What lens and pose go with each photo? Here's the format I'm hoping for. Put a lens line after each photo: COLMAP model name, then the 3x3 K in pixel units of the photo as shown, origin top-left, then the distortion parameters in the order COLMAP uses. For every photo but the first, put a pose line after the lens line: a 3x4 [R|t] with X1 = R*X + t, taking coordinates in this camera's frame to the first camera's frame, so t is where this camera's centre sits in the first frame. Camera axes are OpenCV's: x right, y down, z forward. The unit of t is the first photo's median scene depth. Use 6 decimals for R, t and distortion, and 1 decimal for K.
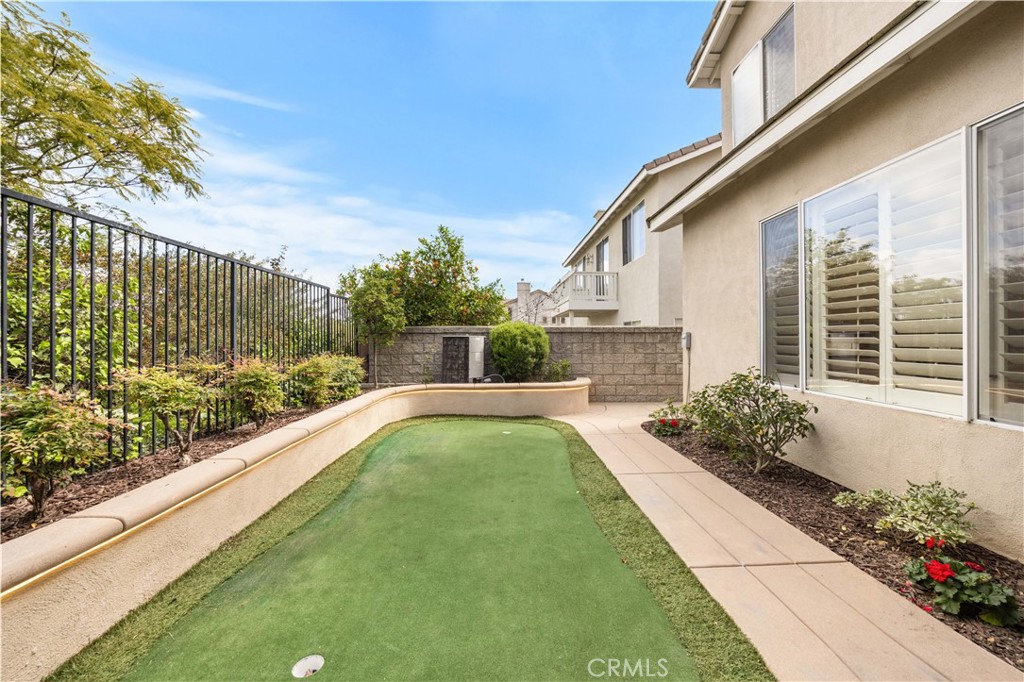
lens RADIAL K [[362.6, 0, 509.4], [0, 362.6, 337.3], [0, 0, 1]] dist [-0.001676, -0.000206]
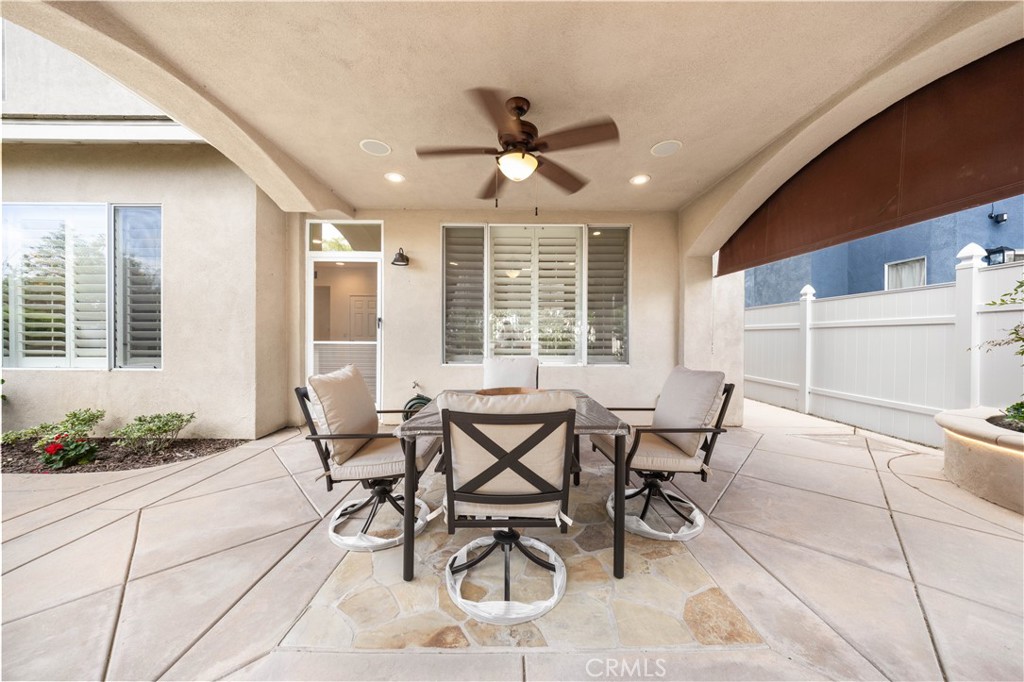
lens RADIAL K [[335.2, 0, 508.4], [0, 335.2, 338.9], [0, 0, 1]] dist [0.000209, 0.000024]
pose [[0.028080, -0.003522, 0.999599, -0.269184], [-0.007370, 0.999966, 0.003730, 0.049696], [-0.999579, -0.007471, 0.028053, -0.846740]]
